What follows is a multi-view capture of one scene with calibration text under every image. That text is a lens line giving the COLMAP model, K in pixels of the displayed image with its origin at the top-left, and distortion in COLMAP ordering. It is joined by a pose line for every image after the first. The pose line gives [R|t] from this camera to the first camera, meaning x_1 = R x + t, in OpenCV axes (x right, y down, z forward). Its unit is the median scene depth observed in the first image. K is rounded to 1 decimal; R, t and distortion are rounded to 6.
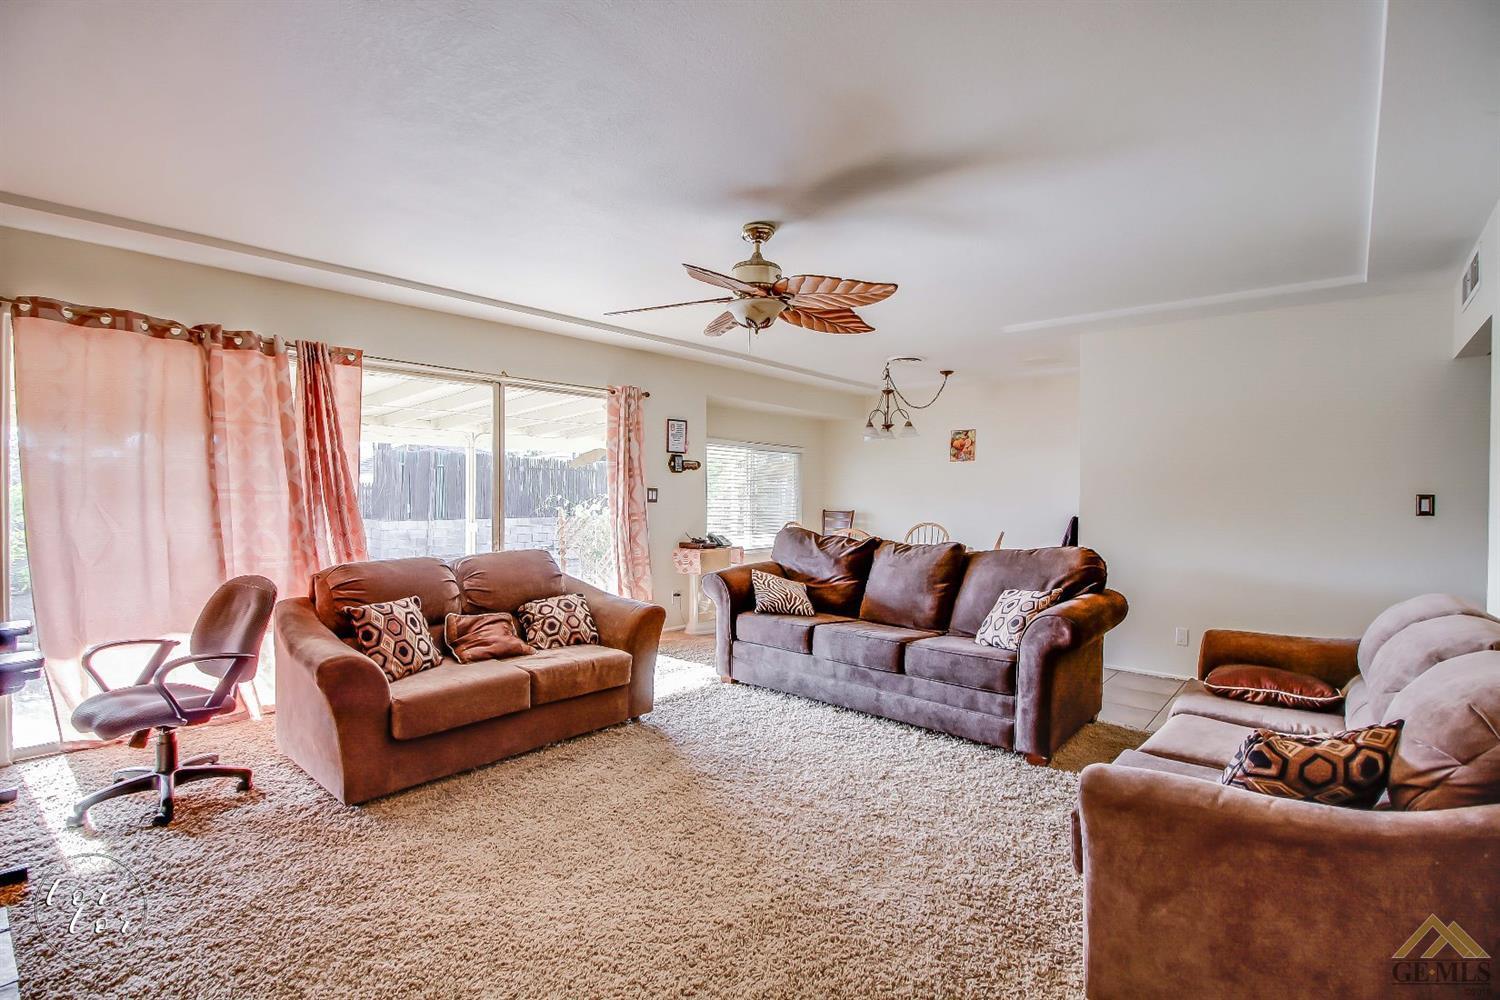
lens RADIAL K [[686.5, 0, 750.8], [0, 686.5, 495.6], [0, 0, 1]] dist [-0.000545, -0.000107]
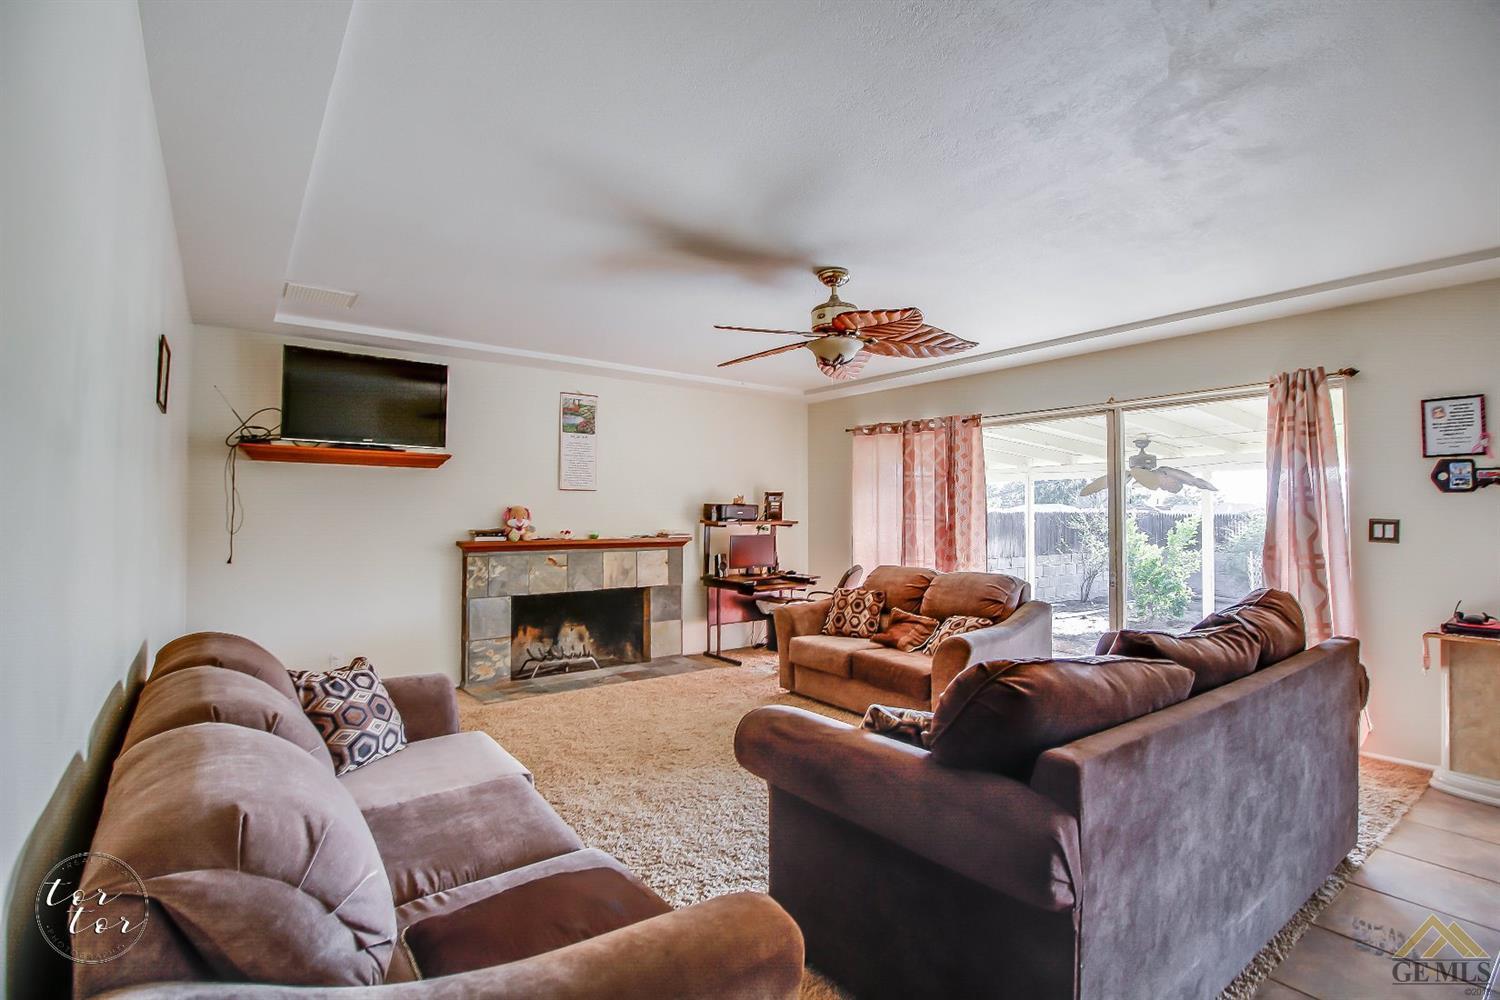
lens RADIAL K [[686.5, 0, 749.6], [0, 686.5, 498.3], [0, 0, 1]] dist [-0.000545, -0.000107]
pose [[-0.199687, -0.029972, -0.979401, 0.686891], [-0.020691, 0.999438, -0.026366, -0.002032], [0.979641, 0.015000, -0.200194, 0.689918]]
